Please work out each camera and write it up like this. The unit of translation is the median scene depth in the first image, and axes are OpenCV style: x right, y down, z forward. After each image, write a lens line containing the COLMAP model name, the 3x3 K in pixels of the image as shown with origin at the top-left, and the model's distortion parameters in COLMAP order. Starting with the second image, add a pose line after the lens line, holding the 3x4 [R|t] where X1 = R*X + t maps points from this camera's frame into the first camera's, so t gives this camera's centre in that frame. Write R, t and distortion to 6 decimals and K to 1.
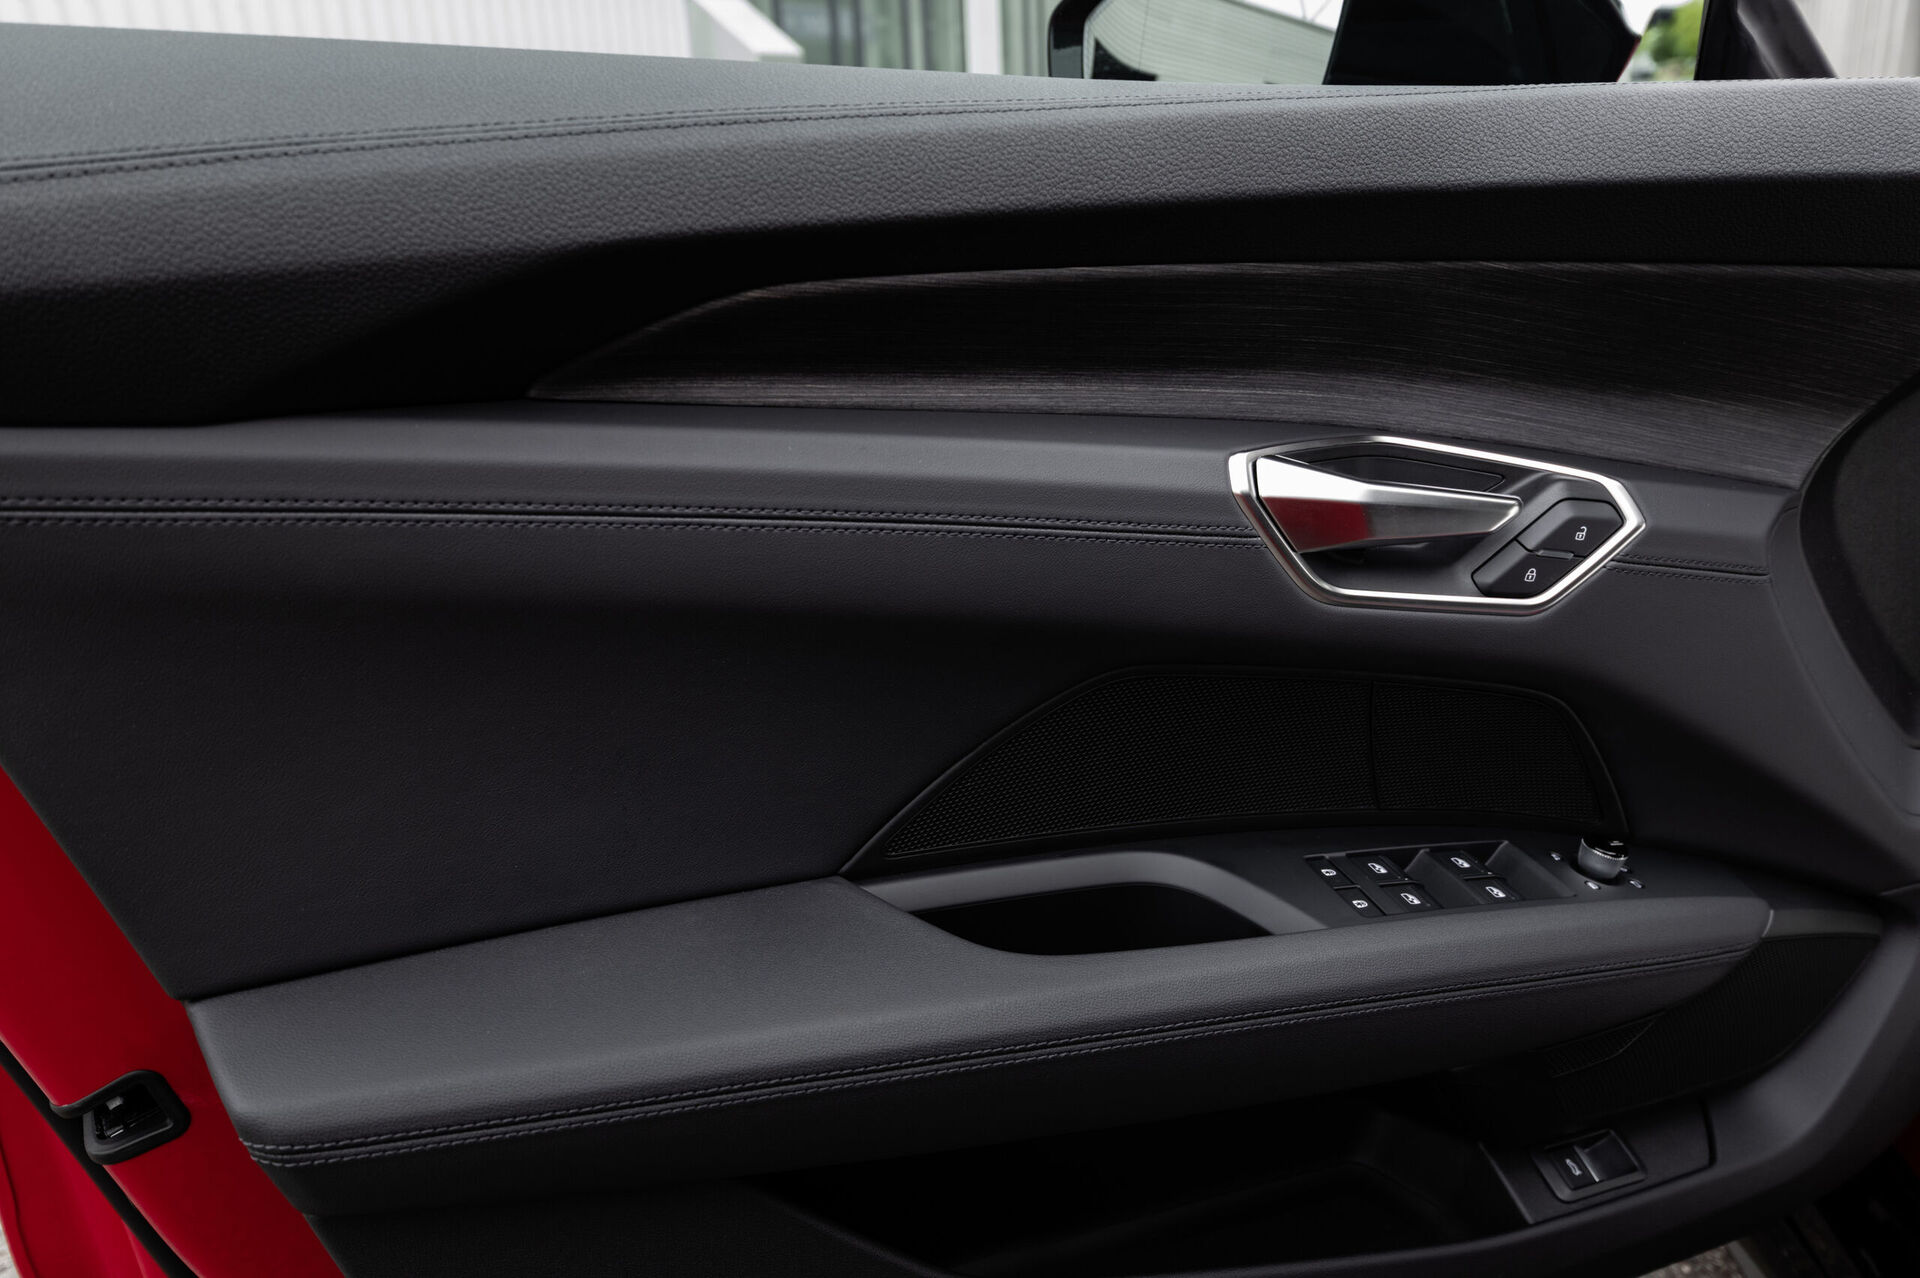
lens RADIAL K [[1504.9, 0, 960.0], [0, 1504.9, 639.0], [0, 0, 1]] dist [0.000200, -0.003445]
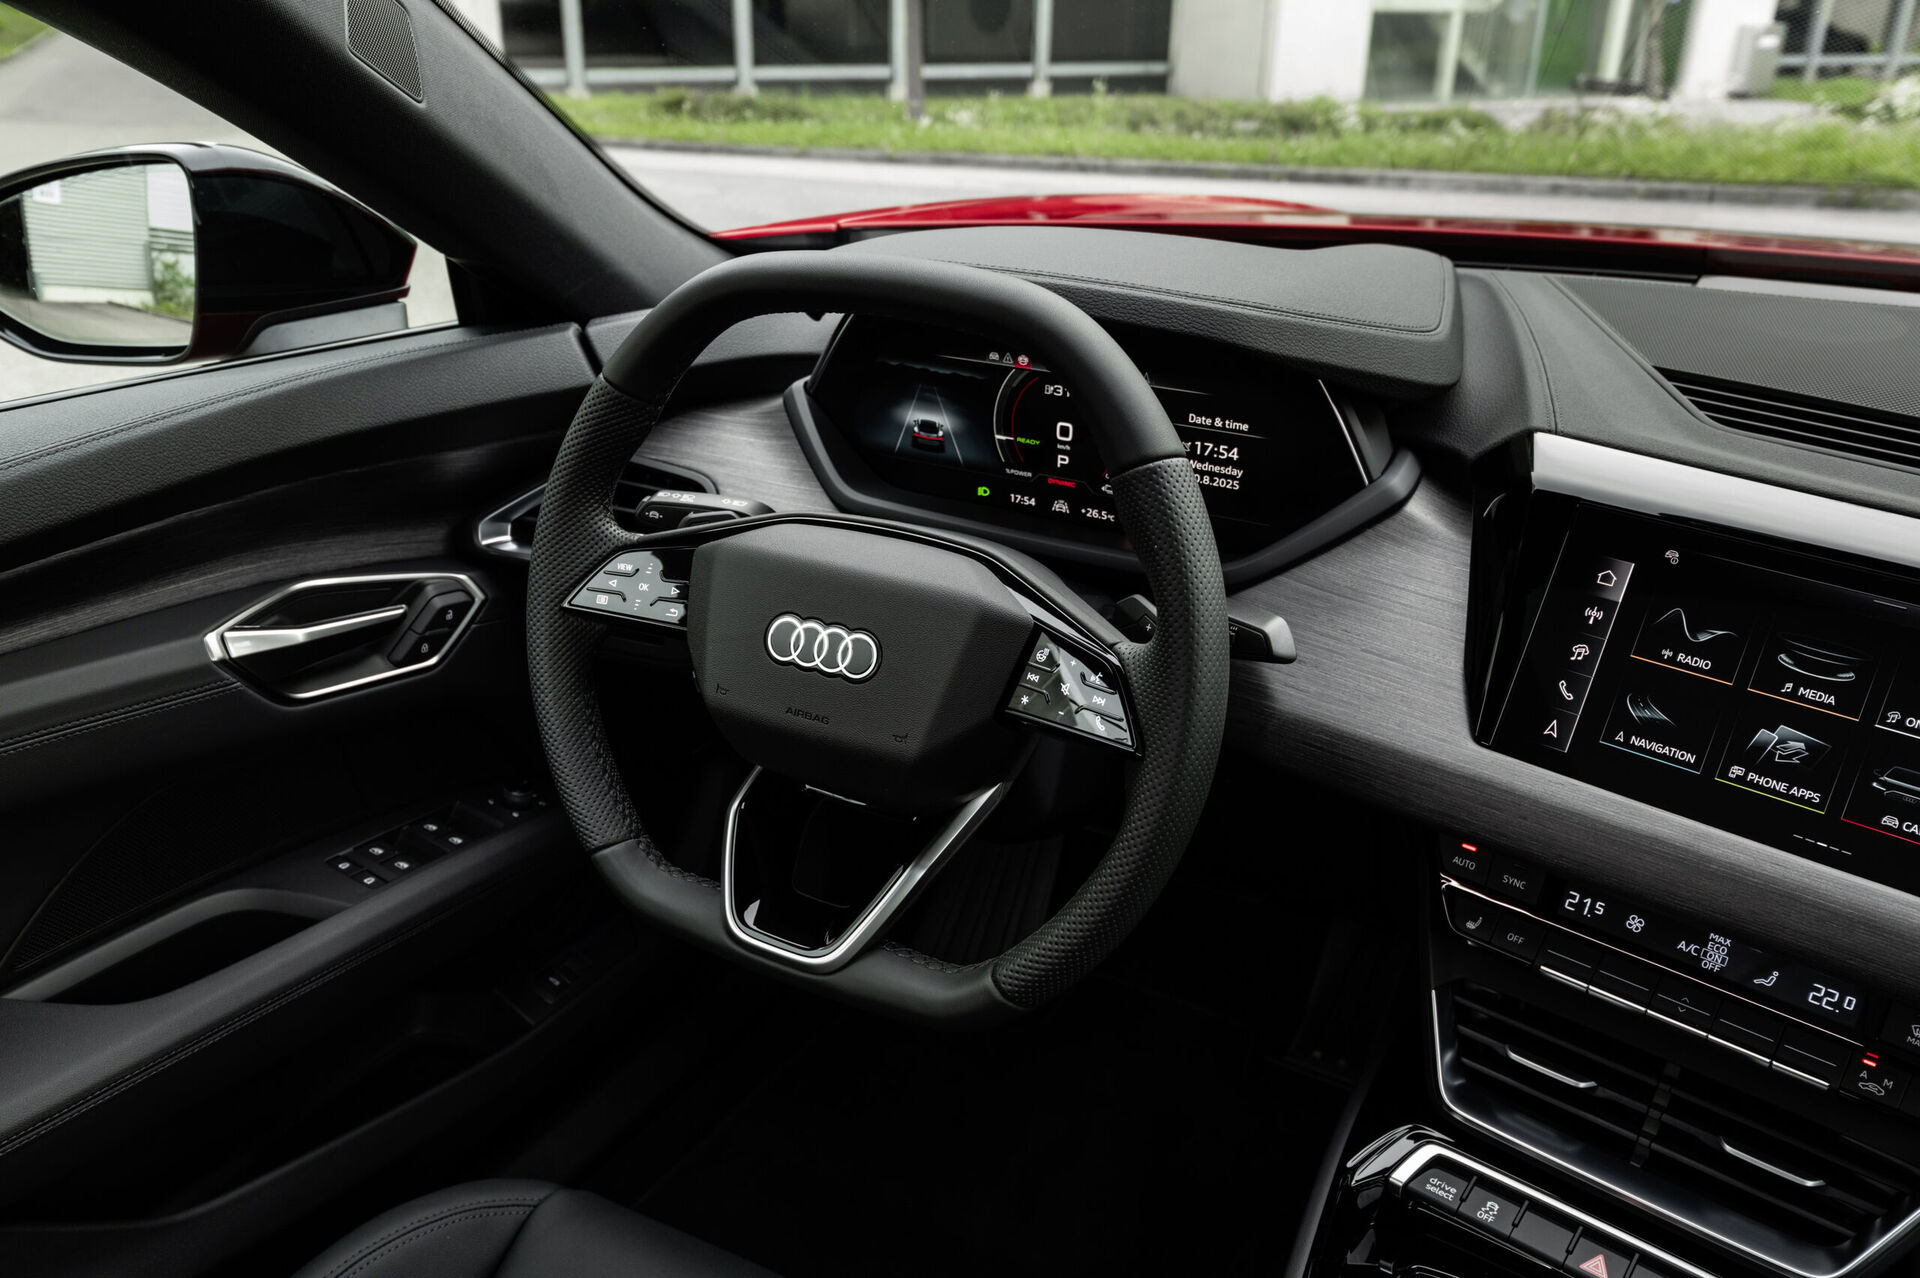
lens RADIAL K [[1504.9, 0, 960.0], [0, 1504.9, 639.0], [0, 0, 1]] dist [0.000200, -0.003445]
pose [[0.776836, -0.252004, 0.577079, -0.092601], [0.189598, 0.967508, 0.167273, -0.209349], [-0.600482, -0.020531, 0.799375, -0.597356]]
